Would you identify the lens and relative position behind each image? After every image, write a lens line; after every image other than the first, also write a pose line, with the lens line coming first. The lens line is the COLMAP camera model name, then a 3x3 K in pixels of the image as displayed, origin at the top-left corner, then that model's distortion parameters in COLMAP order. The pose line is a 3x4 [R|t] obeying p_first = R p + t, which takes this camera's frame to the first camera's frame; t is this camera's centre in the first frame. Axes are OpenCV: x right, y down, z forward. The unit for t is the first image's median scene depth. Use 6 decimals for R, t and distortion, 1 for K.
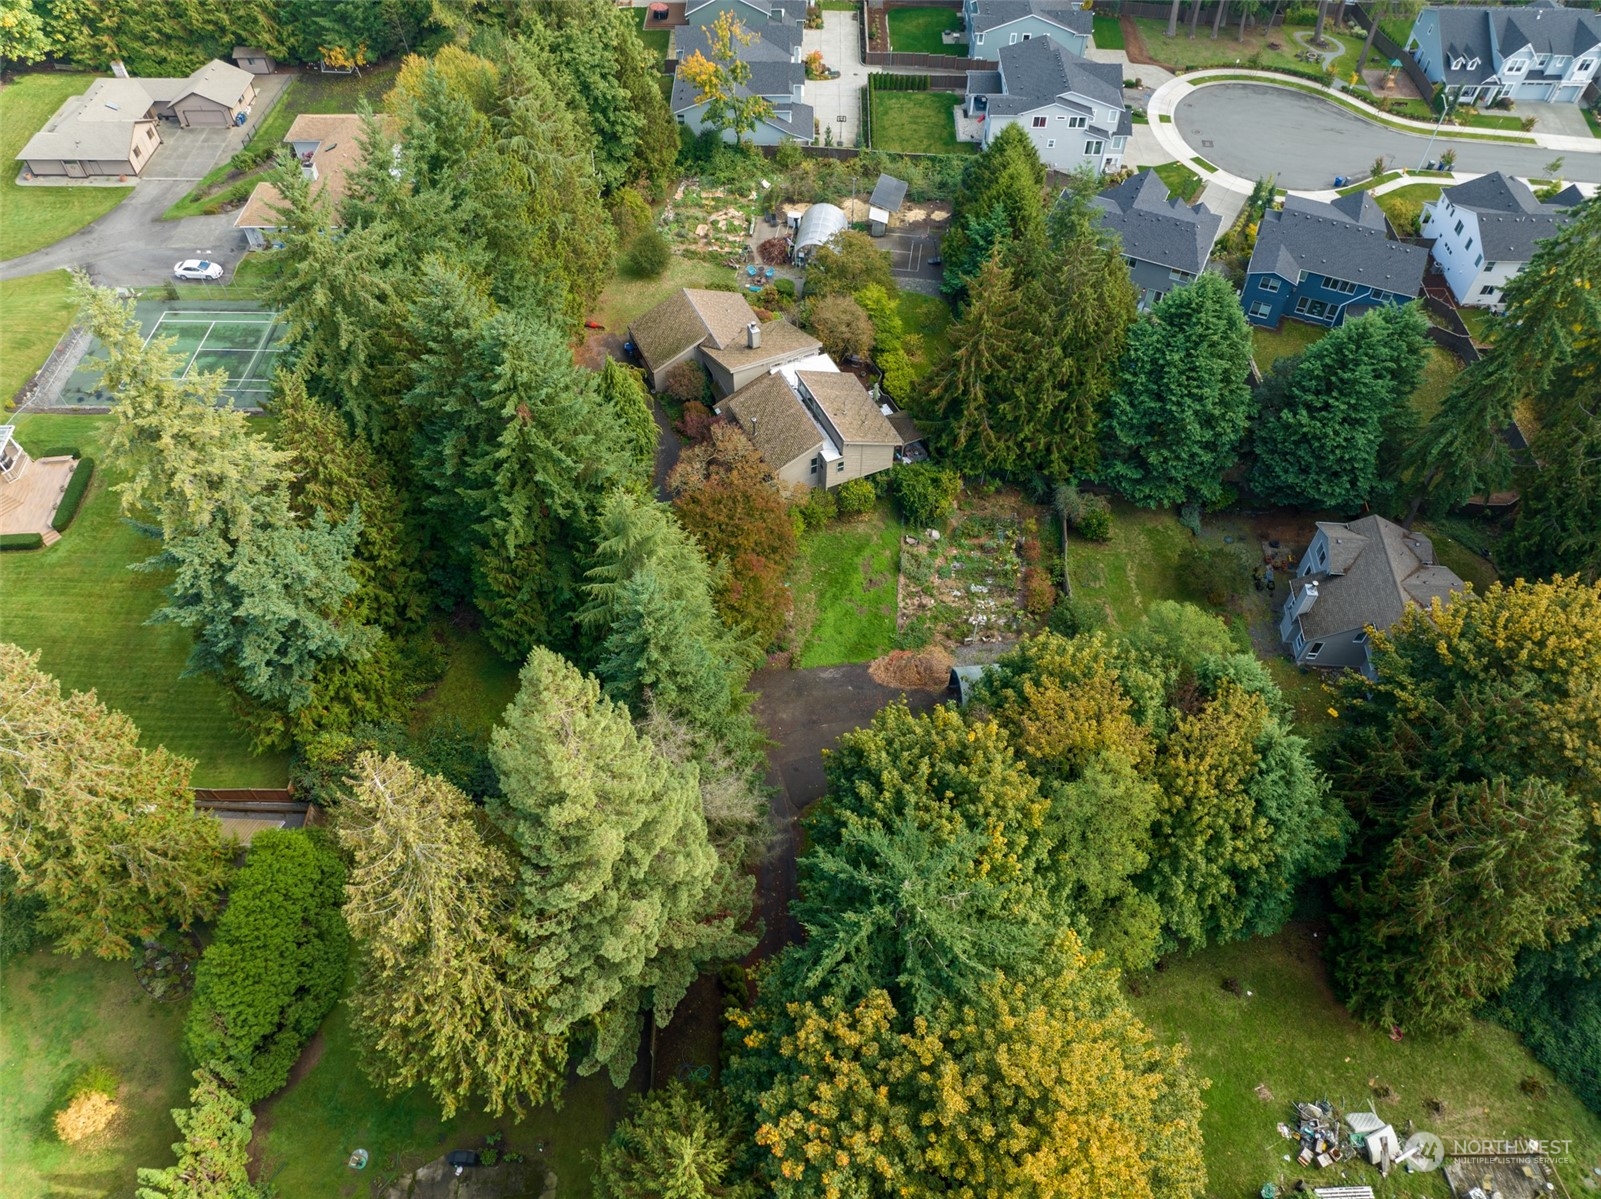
lens RADIAL K [[1127.3, 0, 800.5], [0, 1127.3, 599.5], [0, 0, 1]] dist [-0.043161, -0.000204]
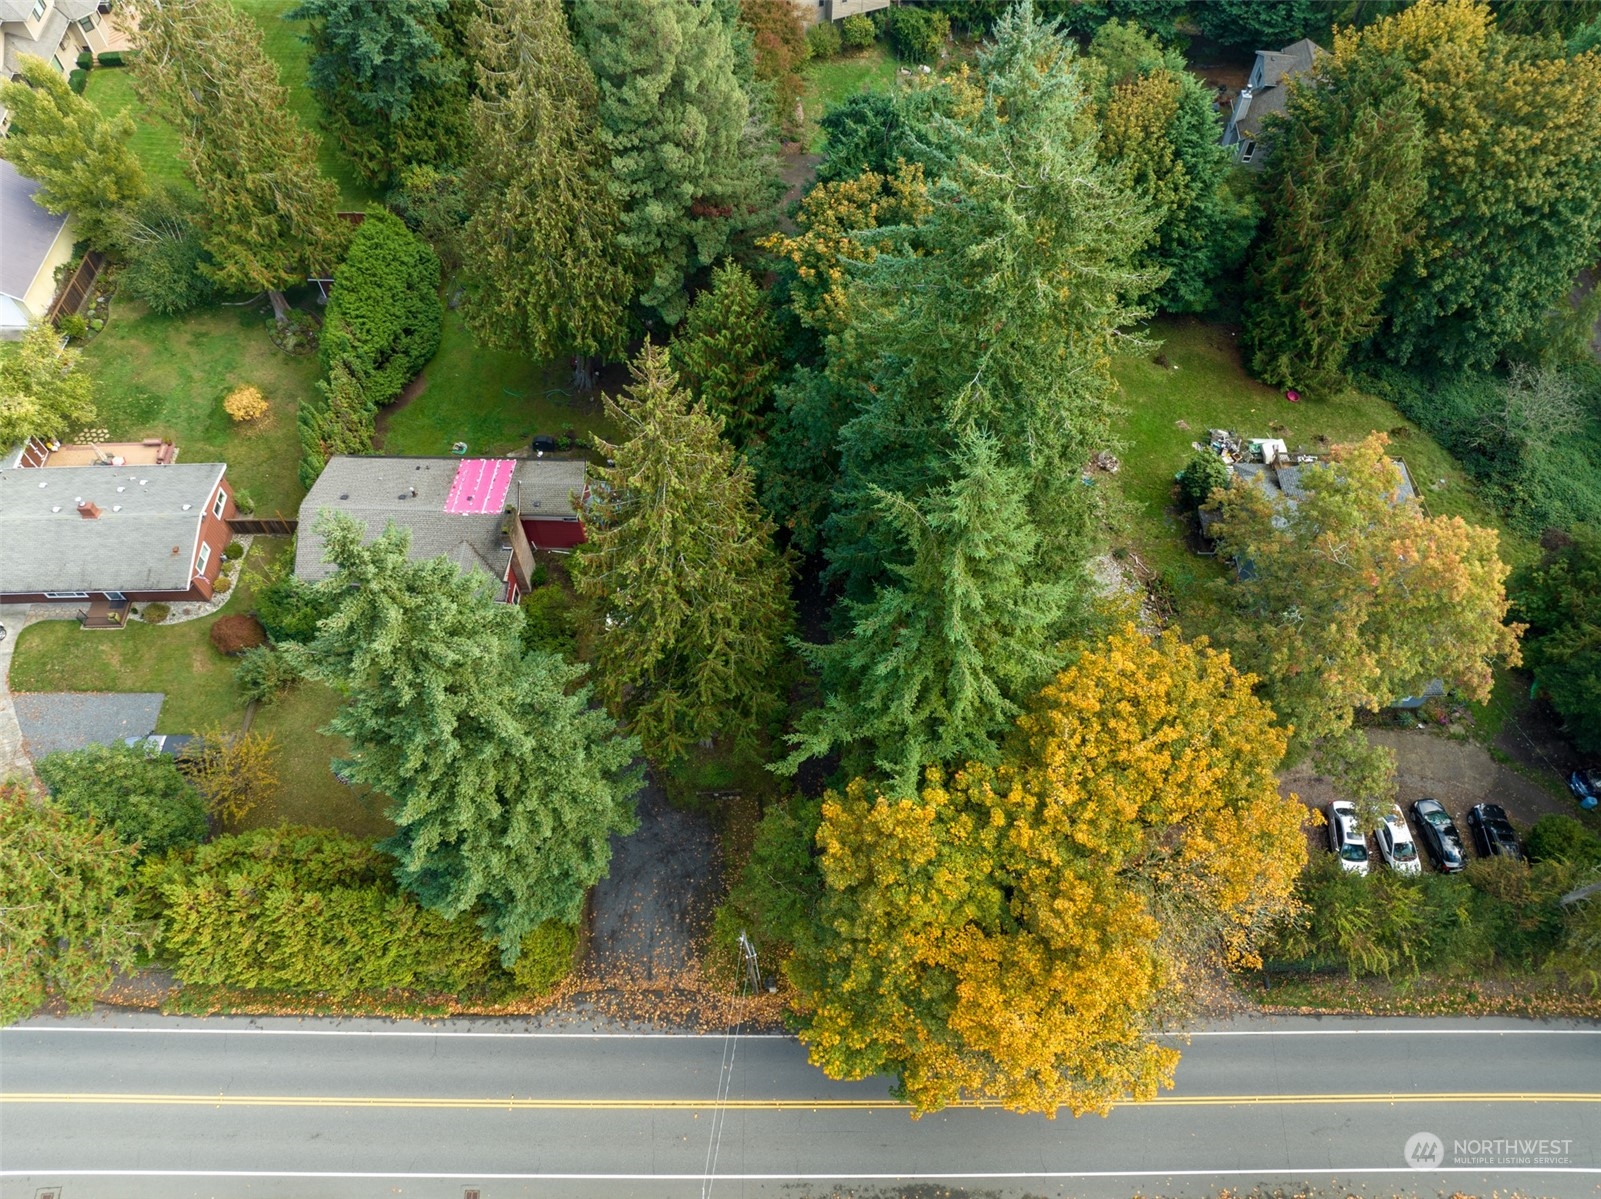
lens RADIAL K [[1127.3, 0, 800.5], [0, 1127.3, 599.5], [0, 0, 1]] dist [-0.043161, -0.000204]
pose [[0.999991, 0.003259, -0.002753, -0.006251], [-0.002953, 0.994536, 0.104357, 0.500860], [0.003078, -0.104348, 0.994536, -0.265661]]
